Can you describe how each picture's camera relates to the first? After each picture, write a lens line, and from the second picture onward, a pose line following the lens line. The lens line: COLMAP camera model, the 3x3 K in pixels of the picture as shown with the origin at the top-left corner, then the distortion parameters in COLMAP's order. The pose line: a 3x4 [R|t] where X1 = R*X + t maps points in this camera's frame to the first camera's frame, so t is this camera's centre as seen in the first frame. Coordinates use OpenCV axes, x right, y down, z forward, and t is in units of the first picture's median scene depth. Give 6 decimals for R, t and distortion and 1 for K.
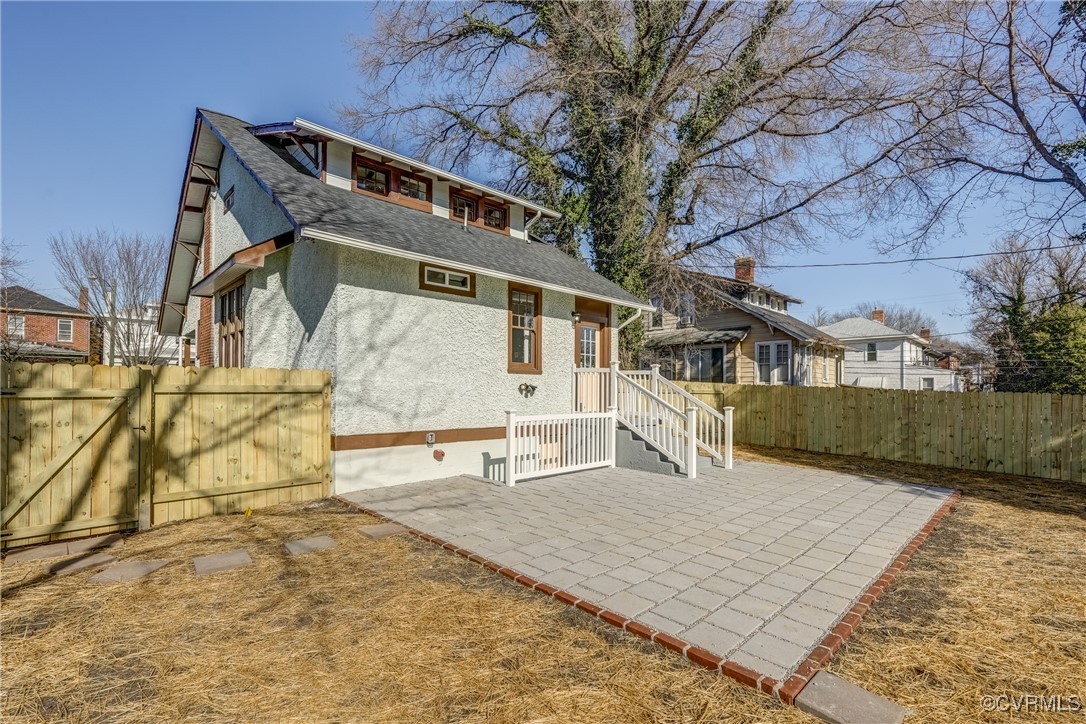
lens RADIAL K [[495.6, 0, 551.1], [0, 495.6, 390.5], [0, 0, 1]] dist [0.000283, -0.000048]
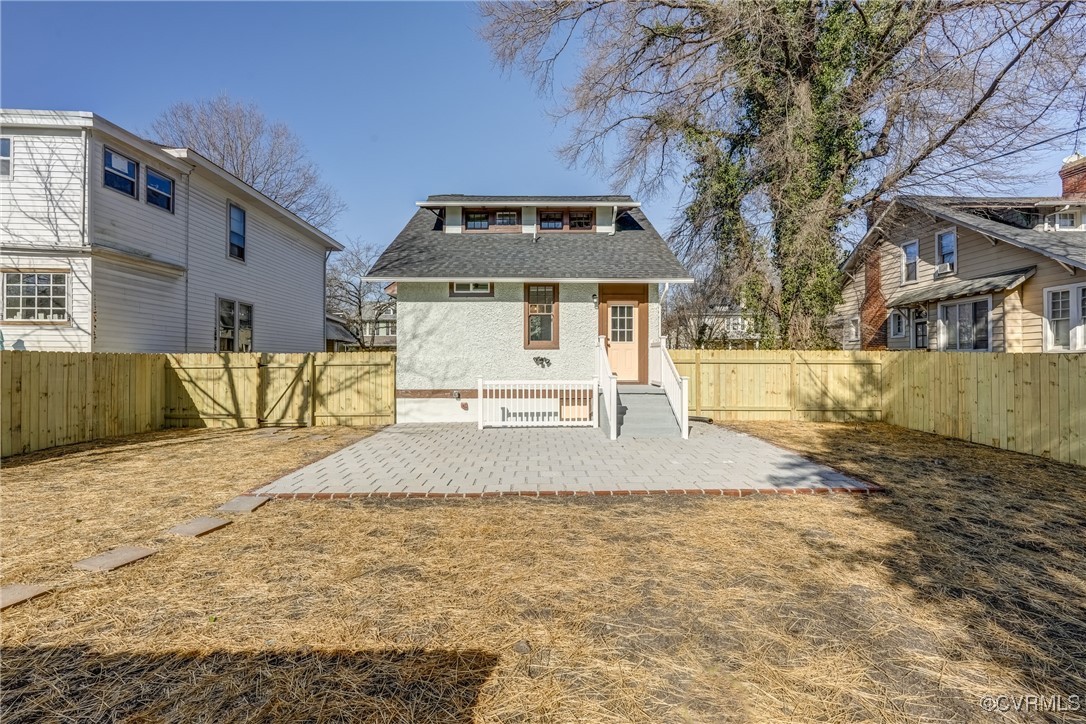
lens RADIAL K [[476.3, 0, 543.0], [0, 476.3, 362.0], [0, 0, 1]] dist [-0.001167, 0.000414]
pose [[0.730134, -0.009217, -0.683242, 0.801161], [0.007084, 0.999957, -0.005918, 0.006946], [0.683268, -0.000519, 0.730168, 0.100291]]
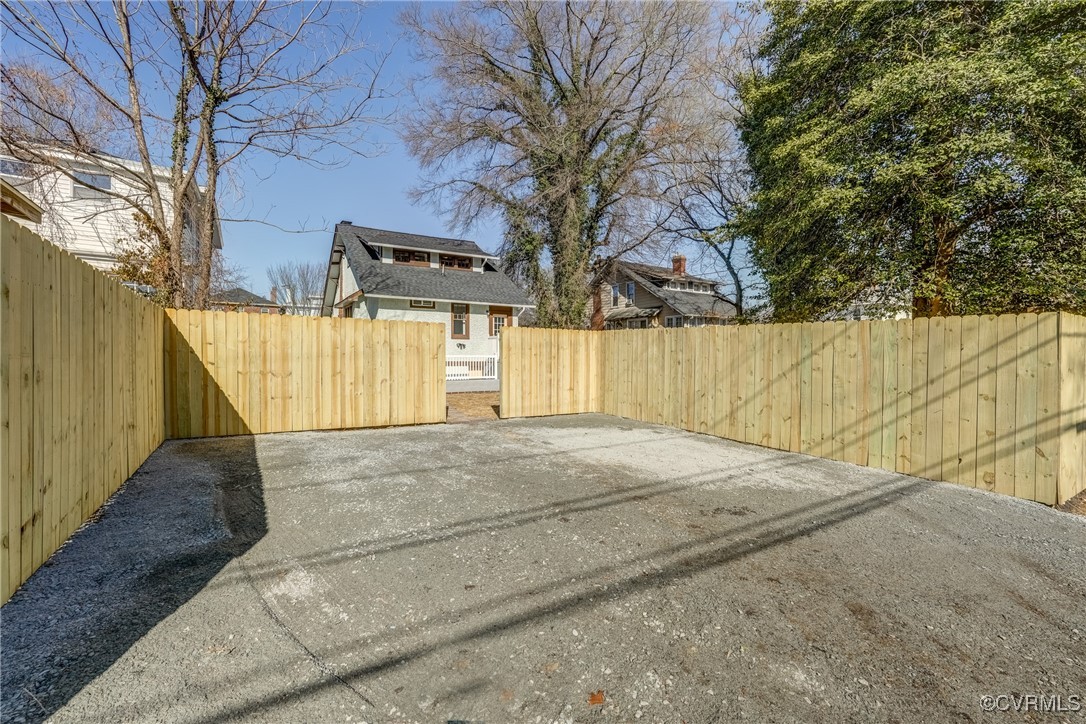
lens RADIAL K [[476.3, 0, 543.0], [0, 476.3, 362.0], [0, 0, 1]] dist [-0.001167, 0.000414]
pose [[0.975755, -0.002771, -0.218850, 0.826540], [0.005650, 0.999906, 0.012529, 0.048115], [0.218794, -0.013462, 0.975678, -1.118523]]
